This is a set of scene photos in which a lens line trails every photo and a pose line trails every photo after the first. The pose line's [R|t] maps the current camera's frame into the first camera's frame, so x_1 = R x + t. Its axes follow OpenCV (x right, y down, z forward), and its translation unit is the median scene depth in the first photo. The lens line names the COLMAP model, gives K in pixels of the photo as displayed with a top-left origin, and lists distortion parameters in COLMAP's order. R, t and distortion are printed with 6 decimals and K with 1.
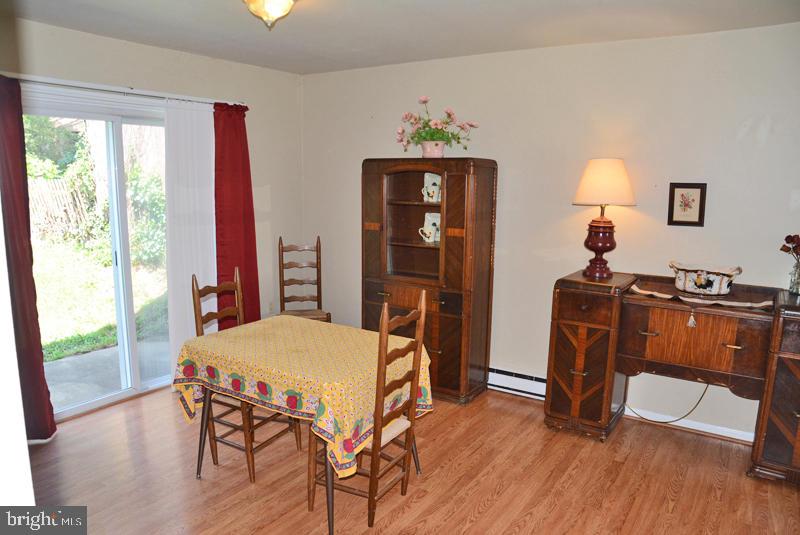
lens RADIAL K [[565.9, 0, 398.0], [0, 565.9, 277.9], [0, 0, 1]] dist [-0.129221, 0.067853]
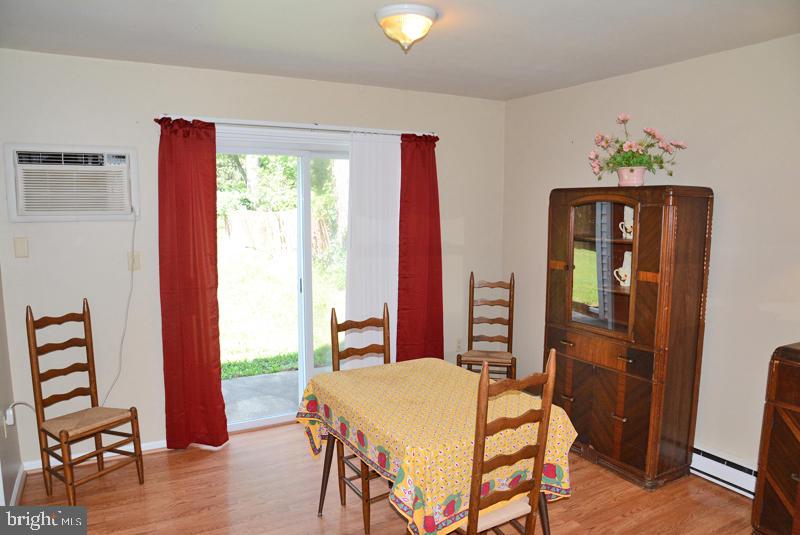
lens RADIAL K [[565.9, 0, 398.0], [0, 565.9, 277.9], [0, 0, 1]] dist [-0.129221, 0.067853]
pose [[0.890074, 0.046795, -0.453408, 0.137973], [-0.071321, 0.996762, -0.037135, -0.022746], [0.450202, 0.065391, 0.890529, 0.121220]]
